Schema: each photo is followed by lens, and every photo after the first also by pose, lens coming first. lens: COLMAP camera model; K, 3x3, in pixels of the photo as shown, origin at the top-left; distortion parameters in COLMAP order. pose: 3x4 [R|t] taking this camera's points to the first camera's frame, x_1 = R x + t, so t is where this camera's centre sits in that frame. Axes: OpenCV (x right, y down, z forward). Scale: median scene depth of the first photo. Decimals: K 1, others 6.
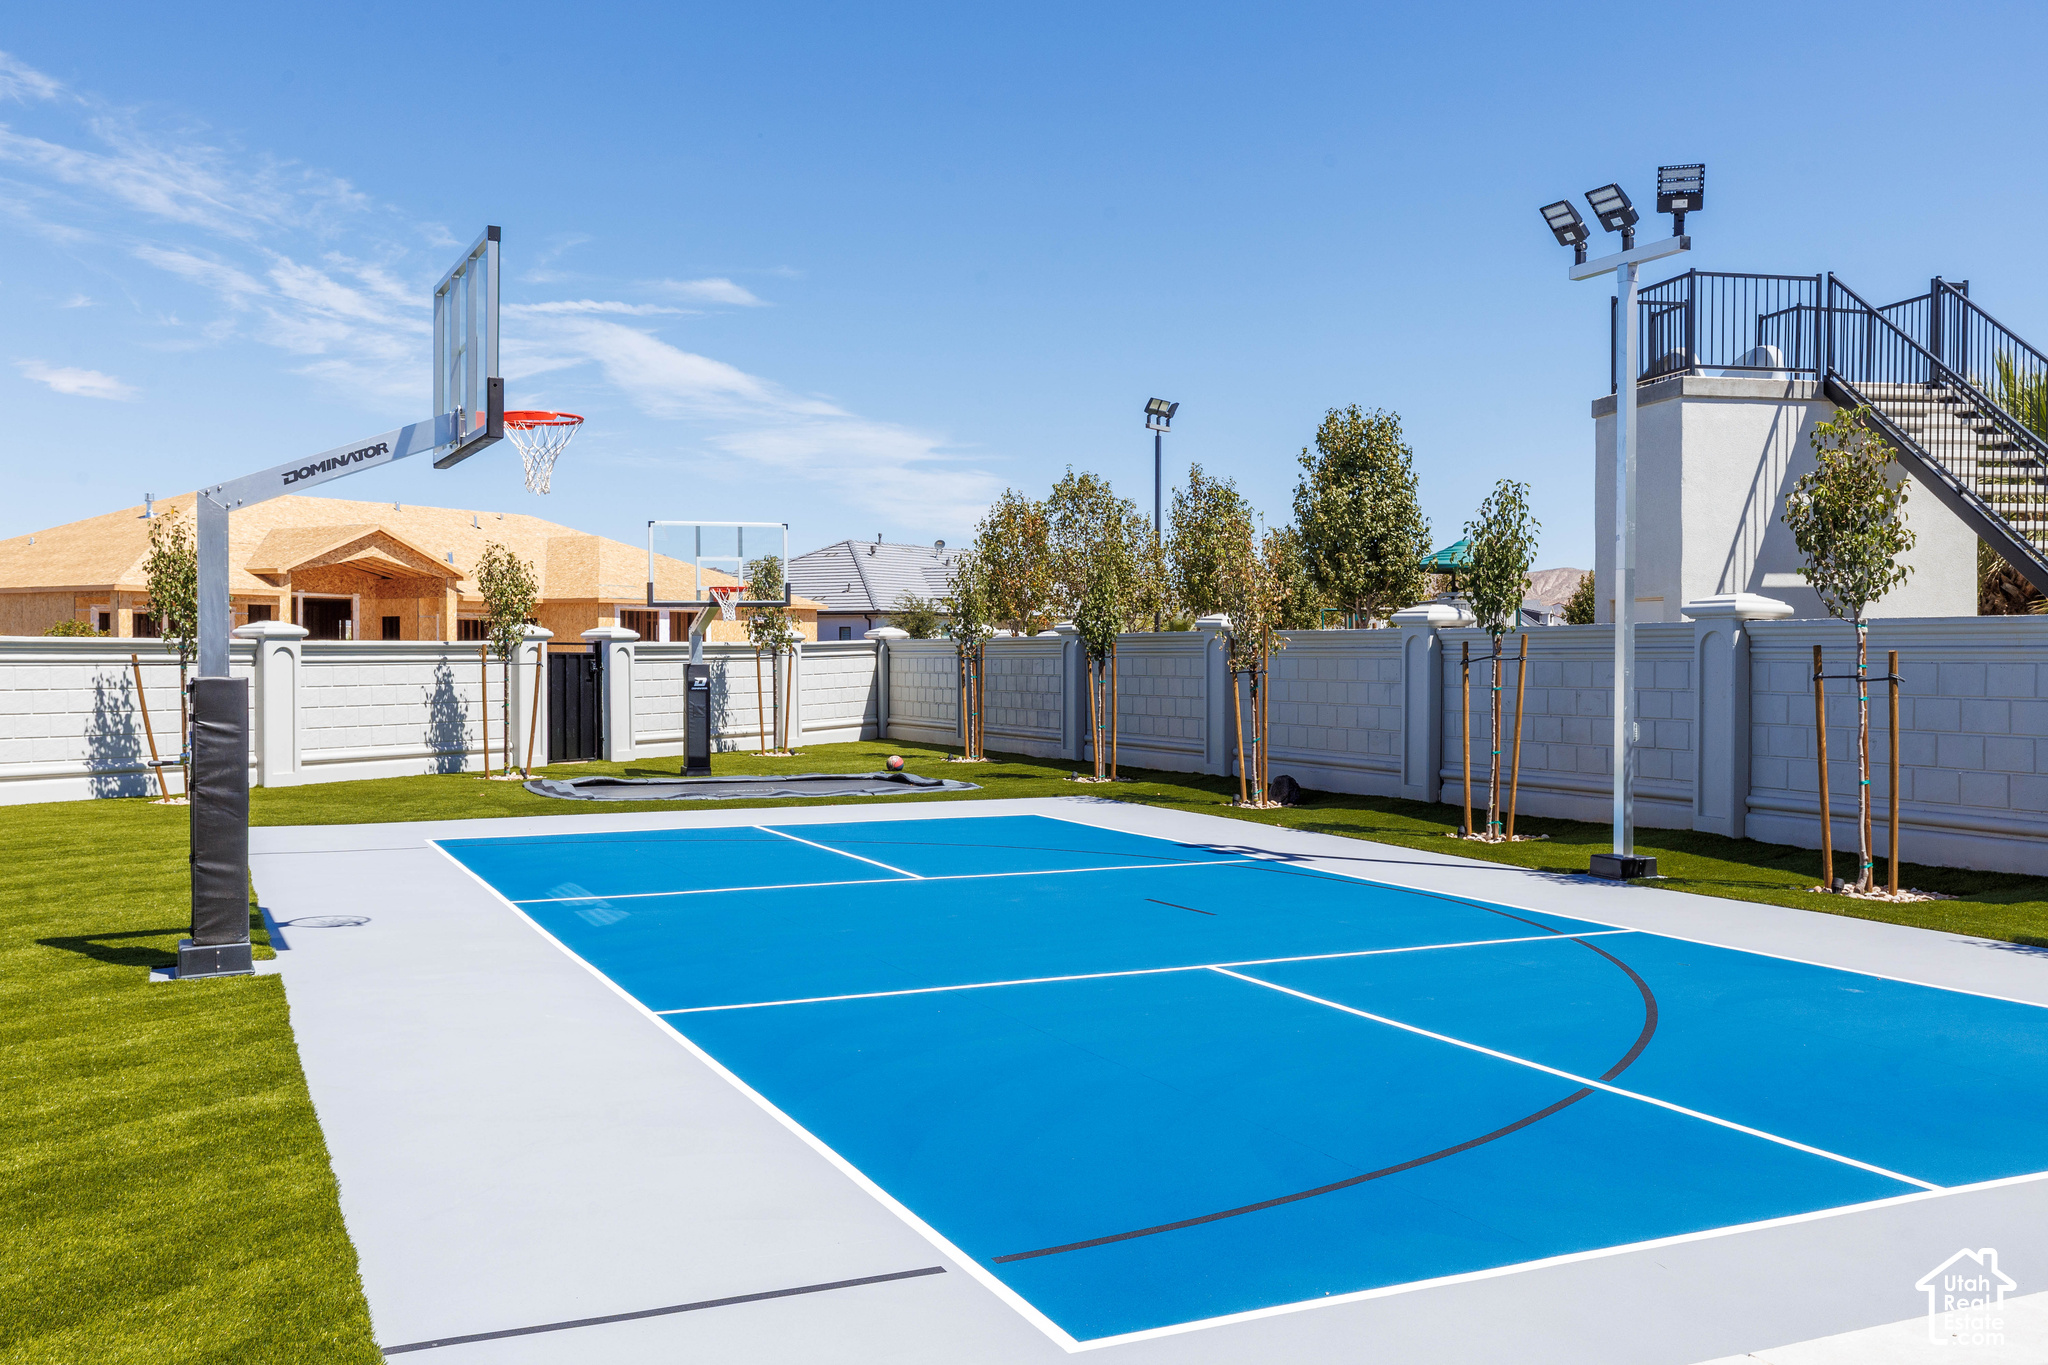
lens RADIAL K [[1958.2, 0, 1024.0], [0, 1958.2, 685.1], [0, 0, 1]] dist [-0.055622, 0.000000]
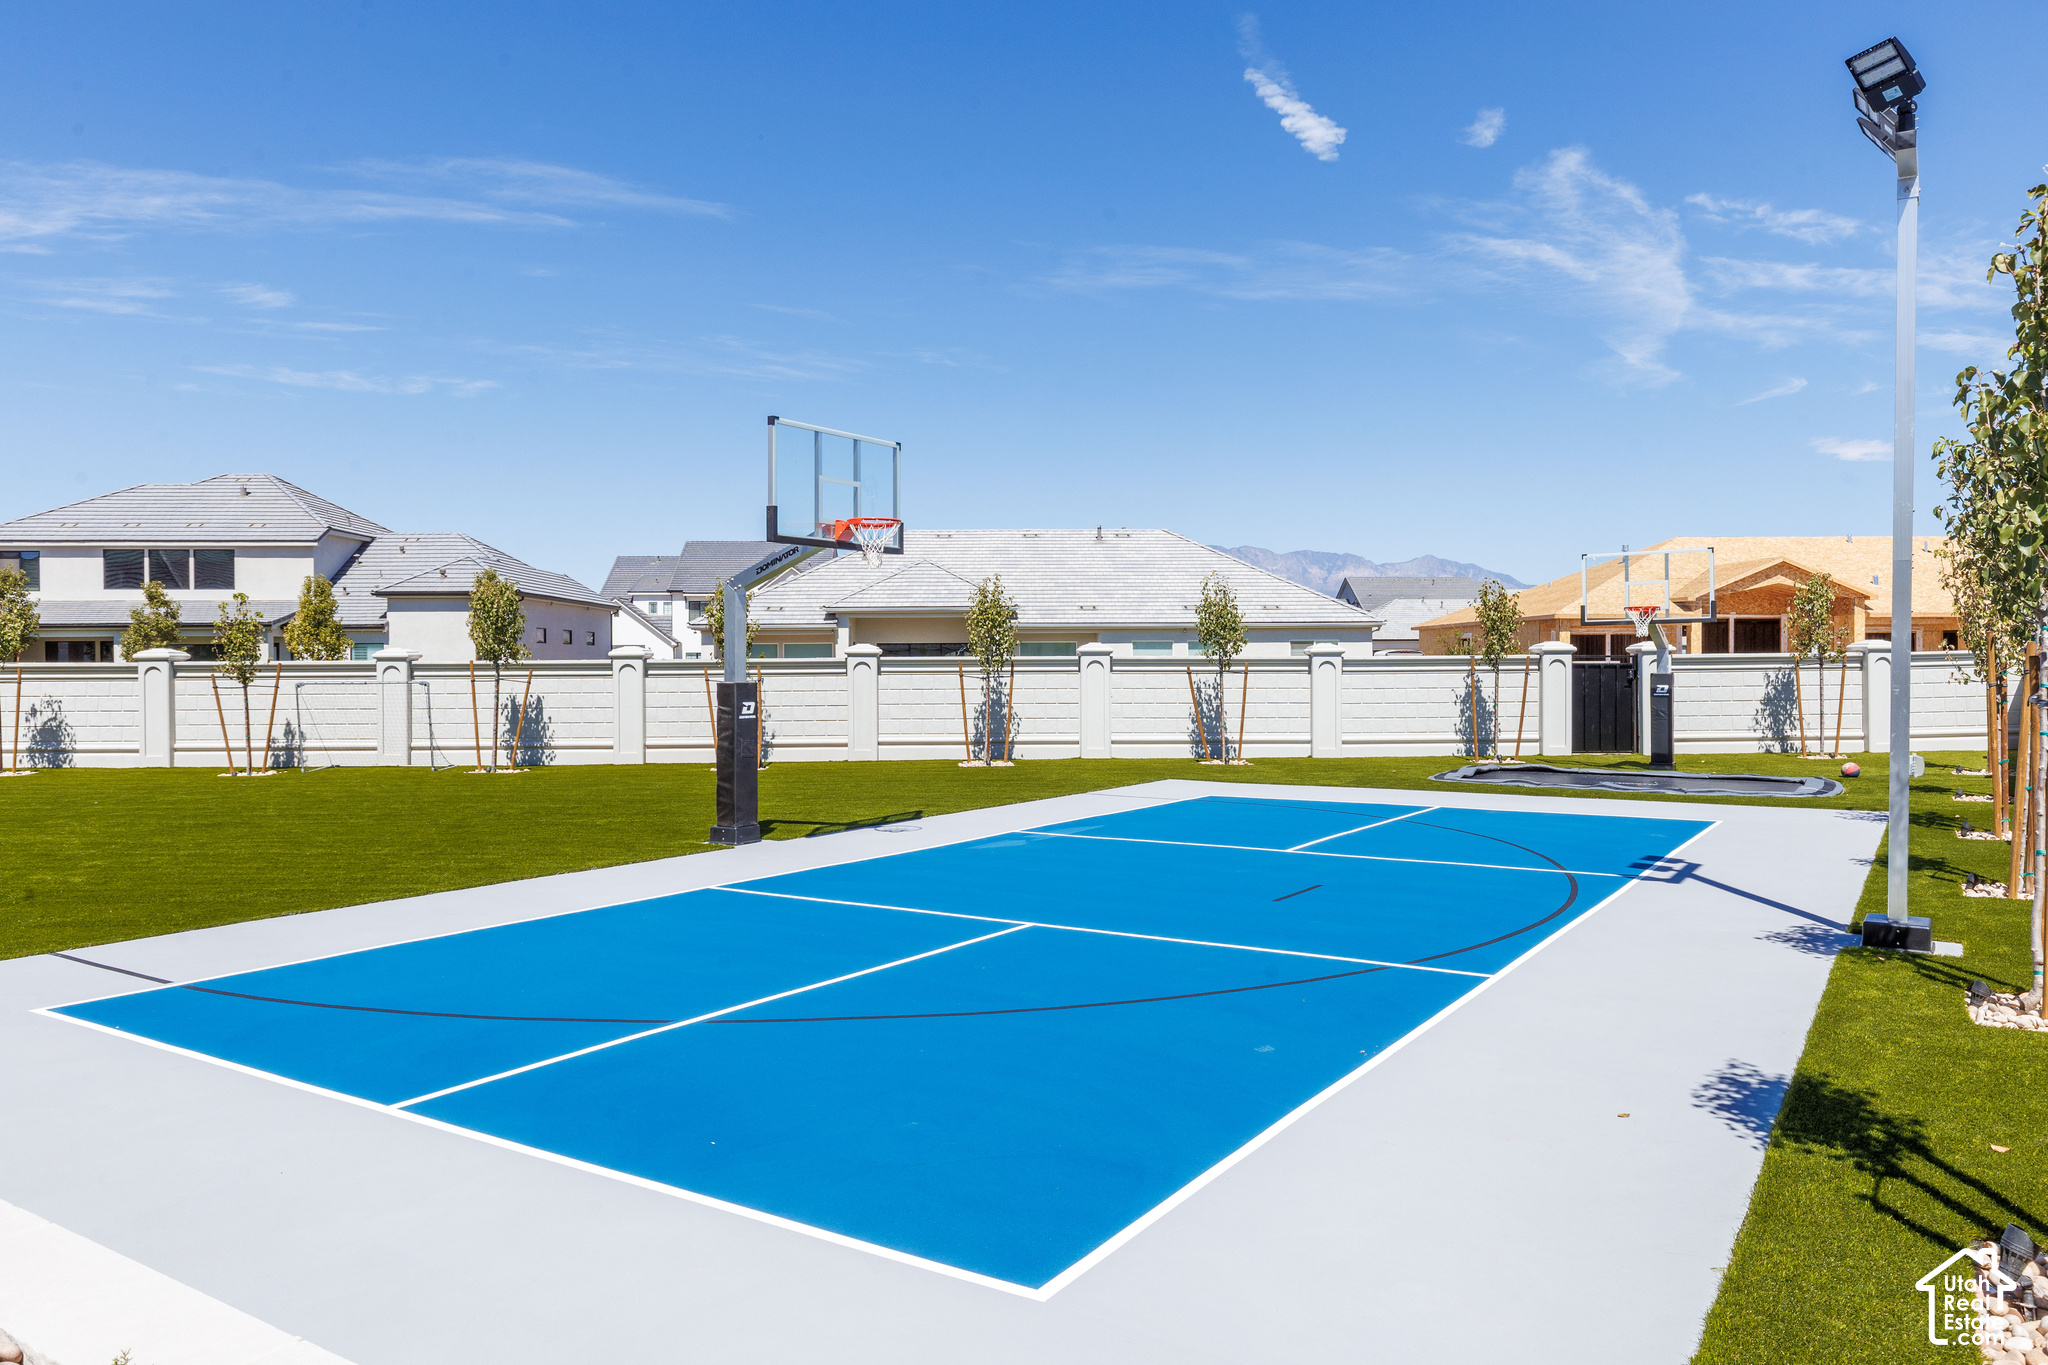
lens RADIAL K [[1415.7, 0, 1027.8], [0, 1415.7, 674.2], [0, 0, 1]] dist [0.007279, -0.001438]
pose [[0.459905, 0.003572, -0.887961, 0.242408], [-0.009485, 0.999955, -0.000890, -0.003634], [0.887917, 0.008832, 0.459918, 0.170650]]
